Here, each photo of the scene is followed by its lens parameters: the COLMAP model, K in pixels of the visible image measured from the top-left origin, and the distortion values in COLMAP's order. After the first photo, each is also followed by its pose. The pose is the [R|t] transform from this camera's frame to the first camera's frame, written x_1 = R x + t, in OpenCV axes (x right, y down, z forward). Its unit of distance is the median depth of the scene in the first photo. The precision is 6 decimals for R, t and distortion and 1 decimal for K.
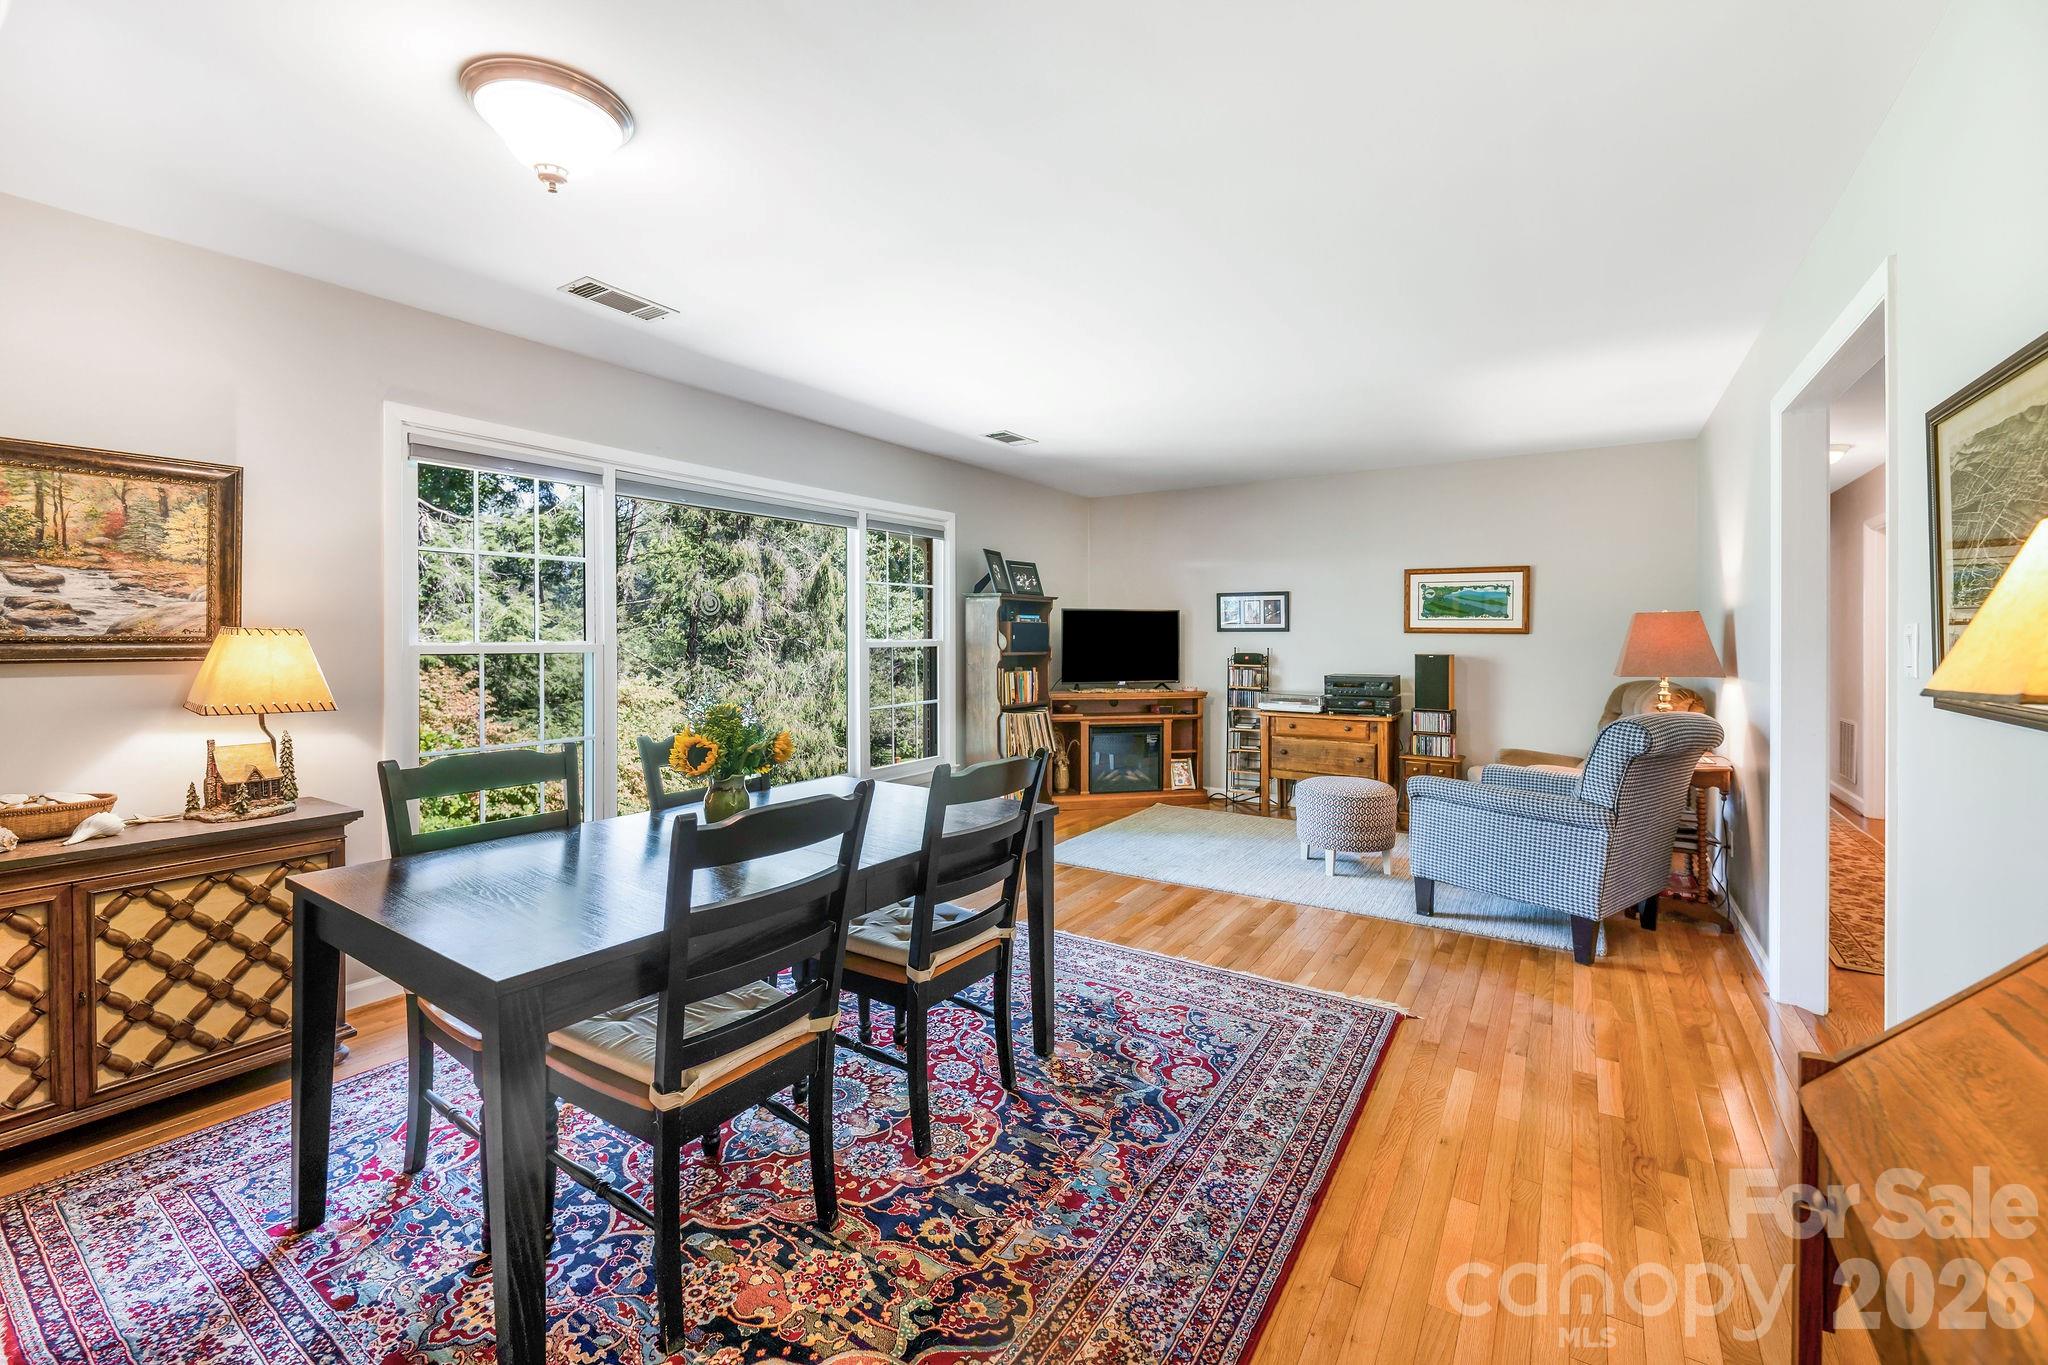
lens RADIAL K [[819.4, 0, 1048.0], [0, 819.4, 644.5], [0, 0, 1]] dist [0.003661, -0.000894]
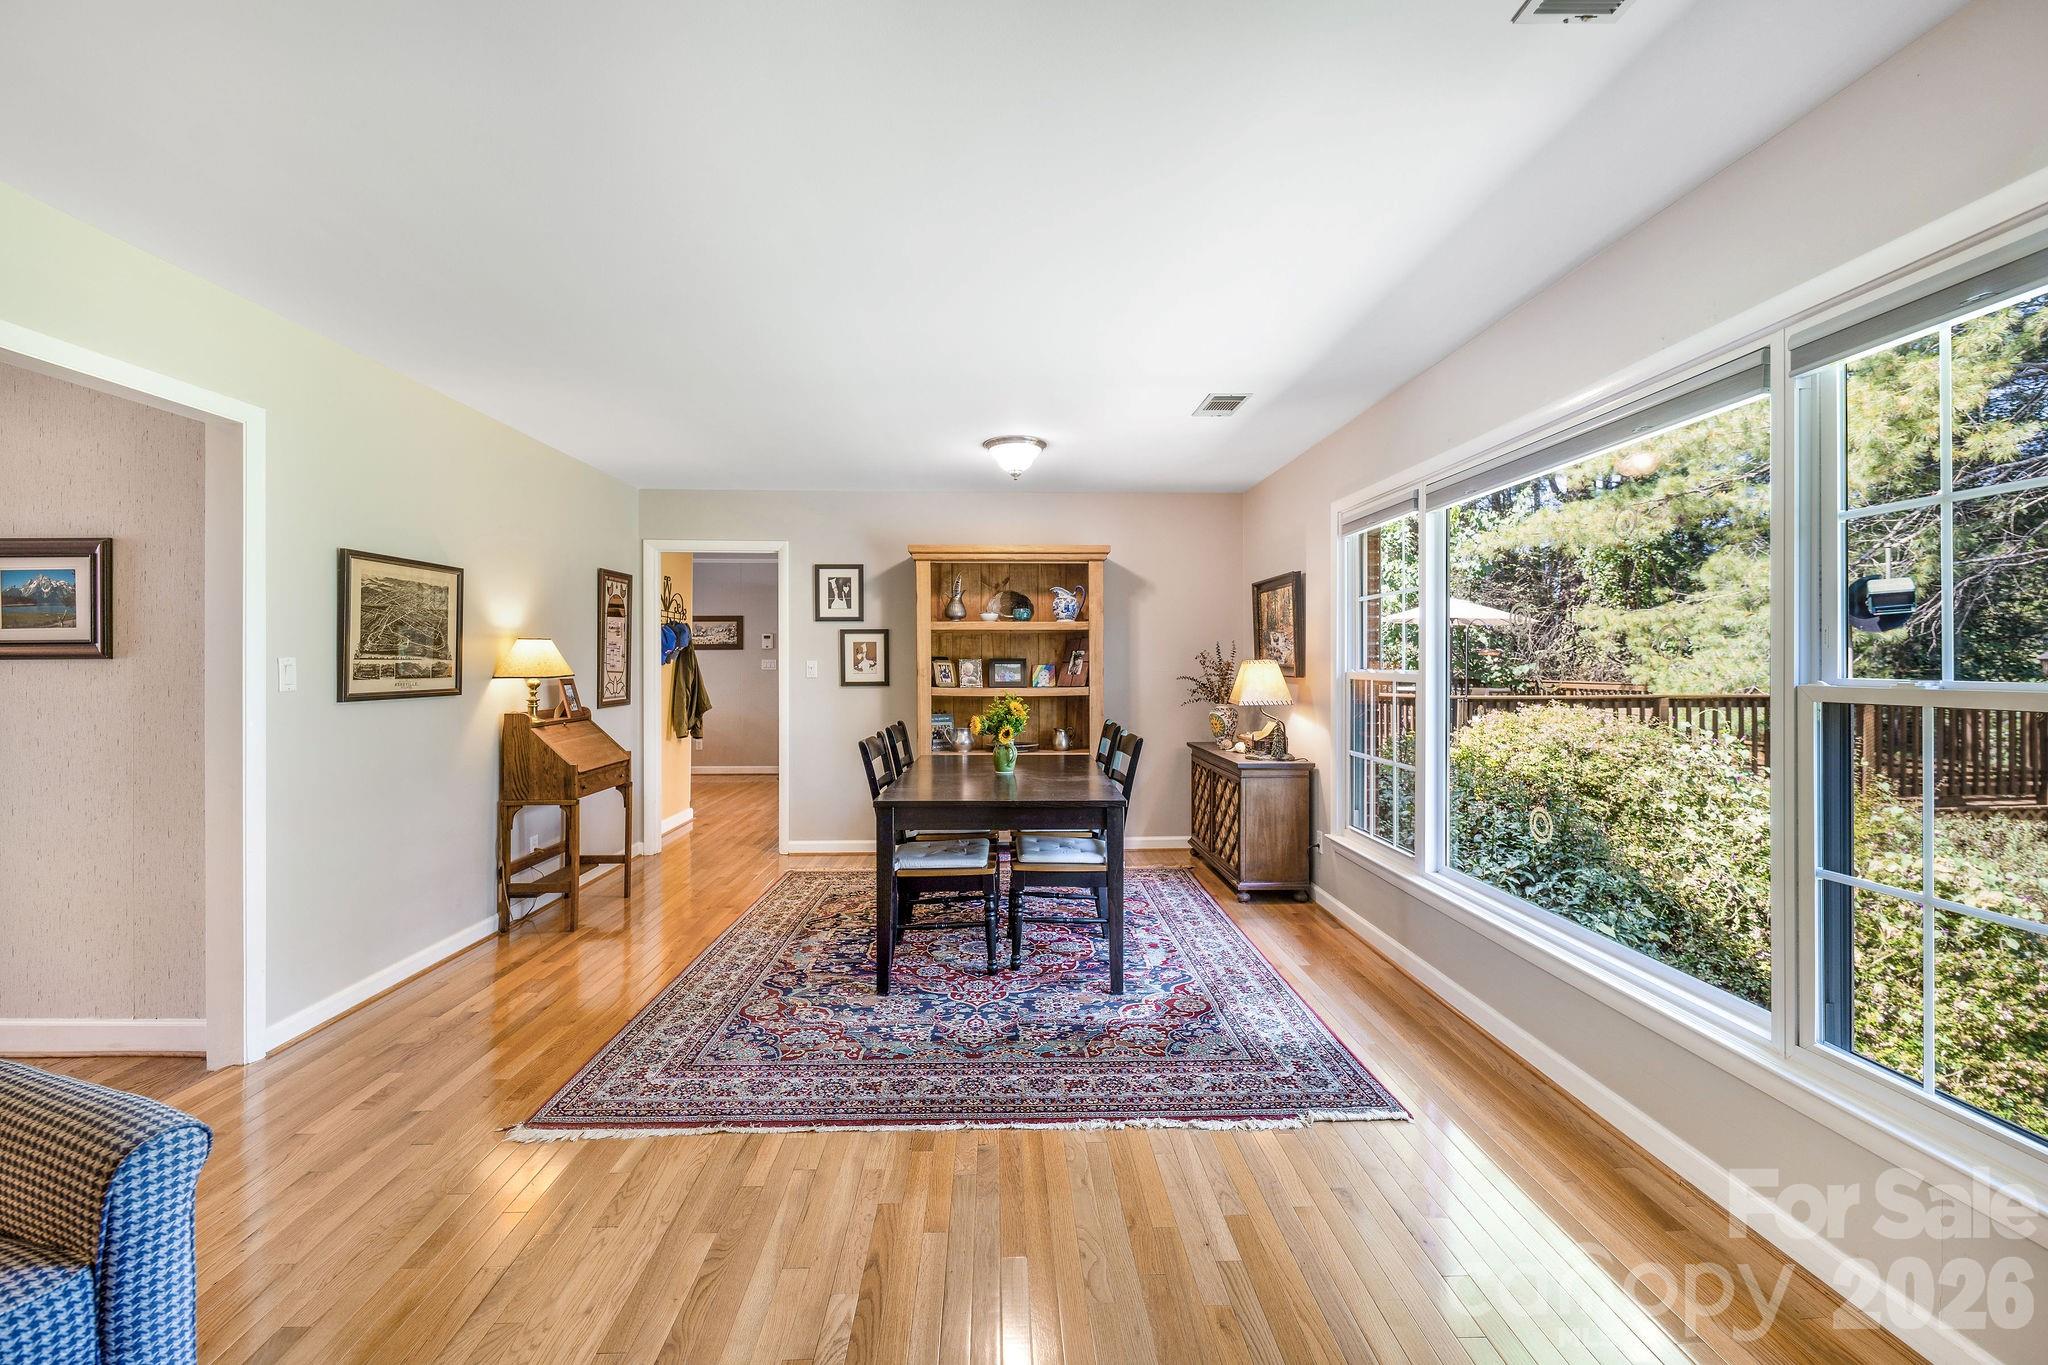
lens RADIAL K [[819.4, 0, 1012.3], [0, 819.4, 654.0], [0, 0, 1]] dist [0.003661, -0.000894]
pose [[-0.832857, -0.006523, -0.553450, 0.554553], [-0.005692, 0.999979, -0.003221, -0.022034], [0.553460, 0.000468, -0.832876, 2.252806]]
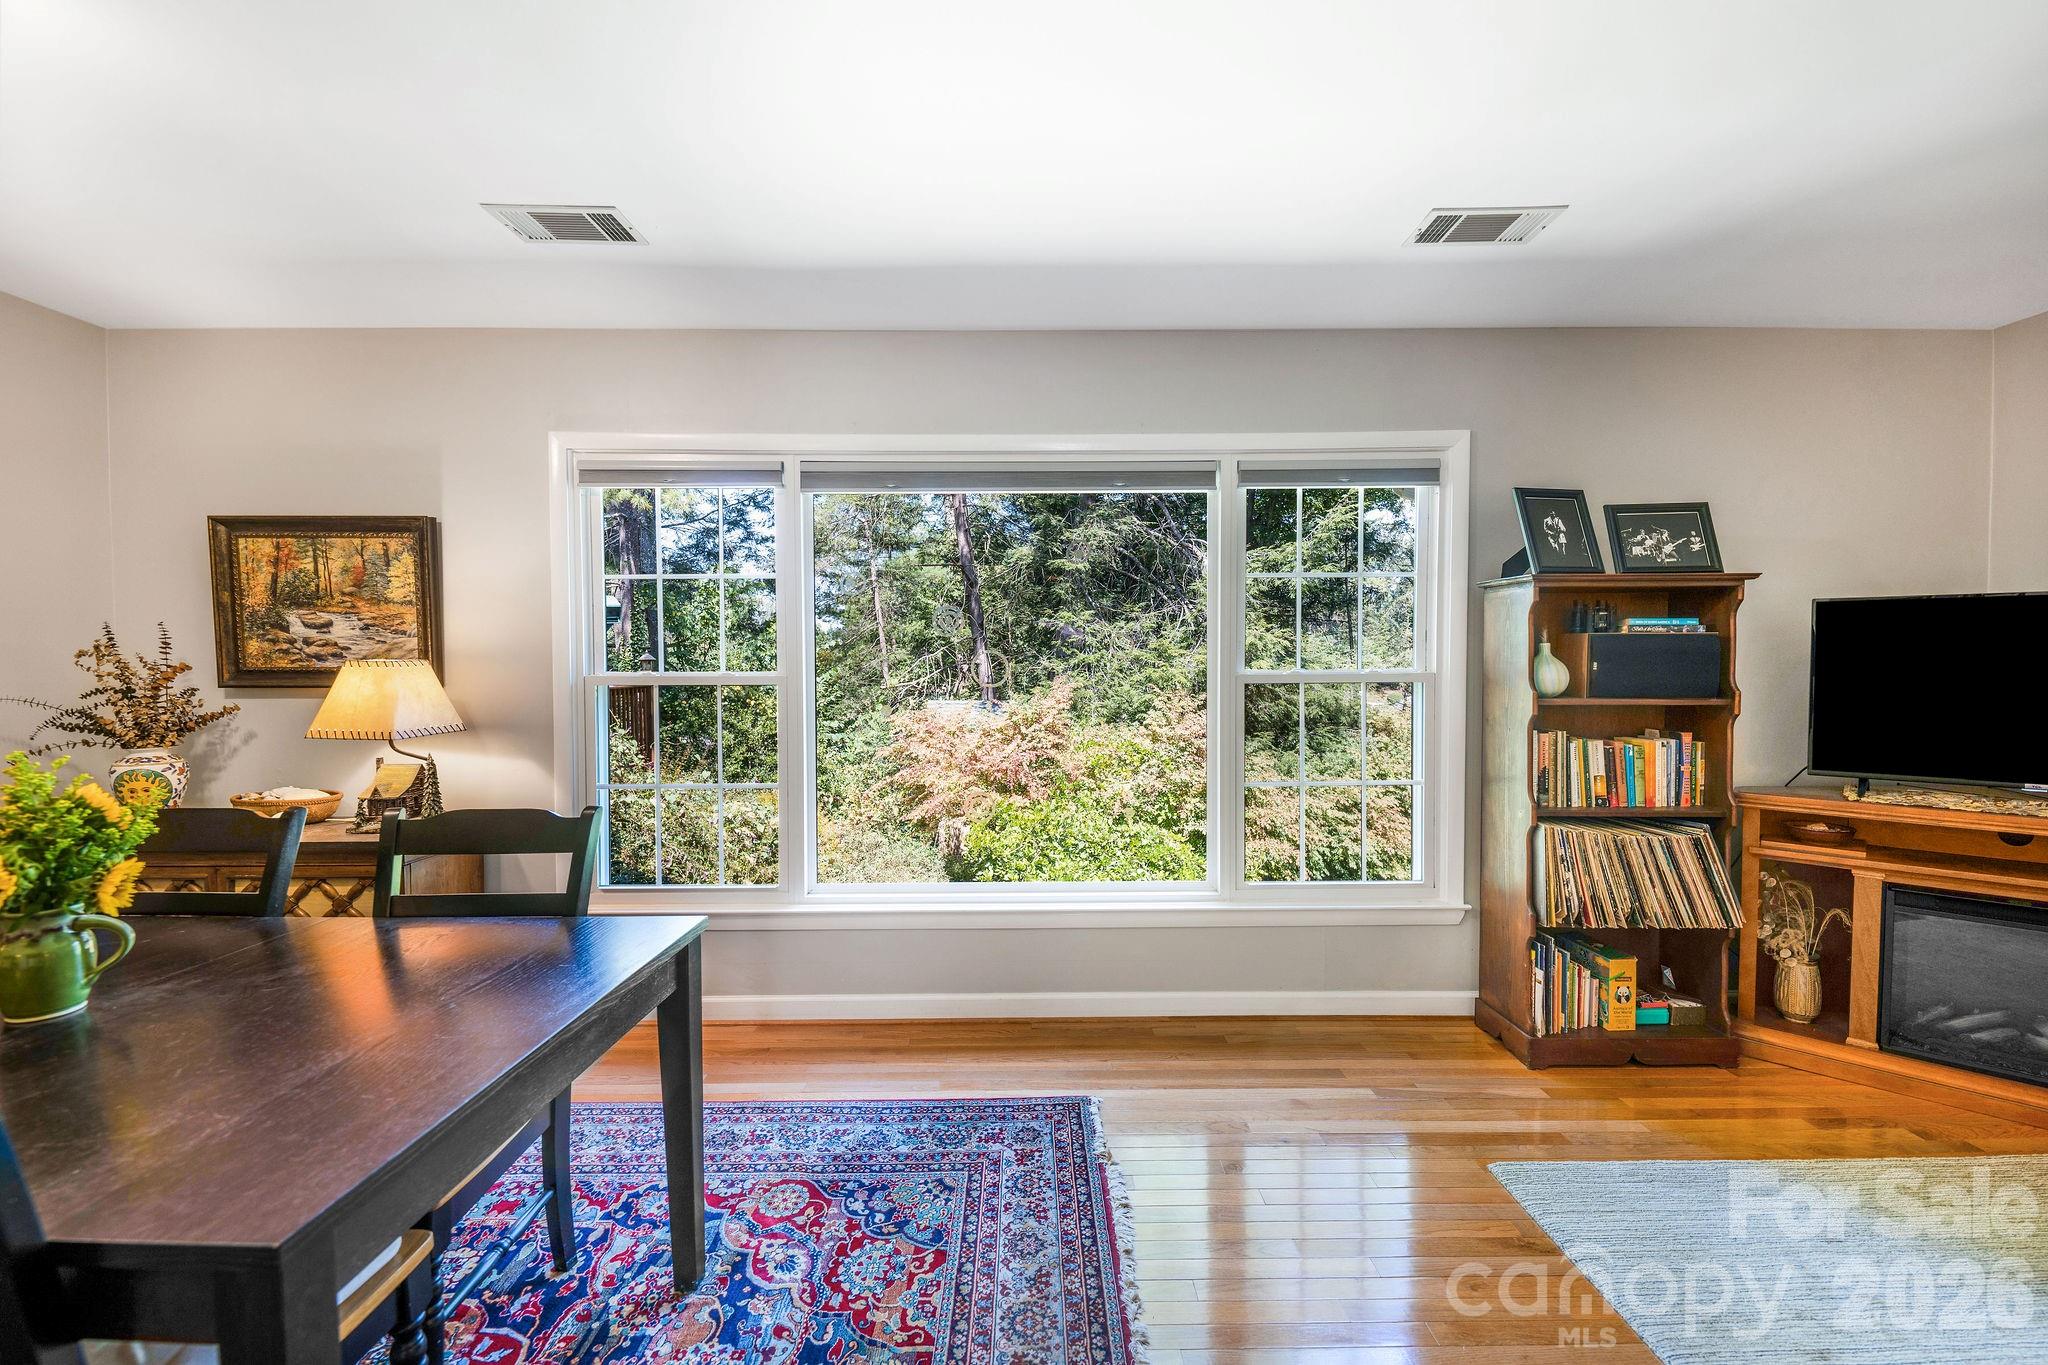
lens RADIAL K [[819.4, 0, 1026.2], [0, 819.4, 694.5], [0, 0, 1]] dist [0.003661, -0.000894]
pose [[0.540426, 0.032956, -0.840746, 0.418267], [-0.006406, 0.999365, 0.035056, -0.017369], [0.841367, -0.013559, 0.540293, 1.103786]]
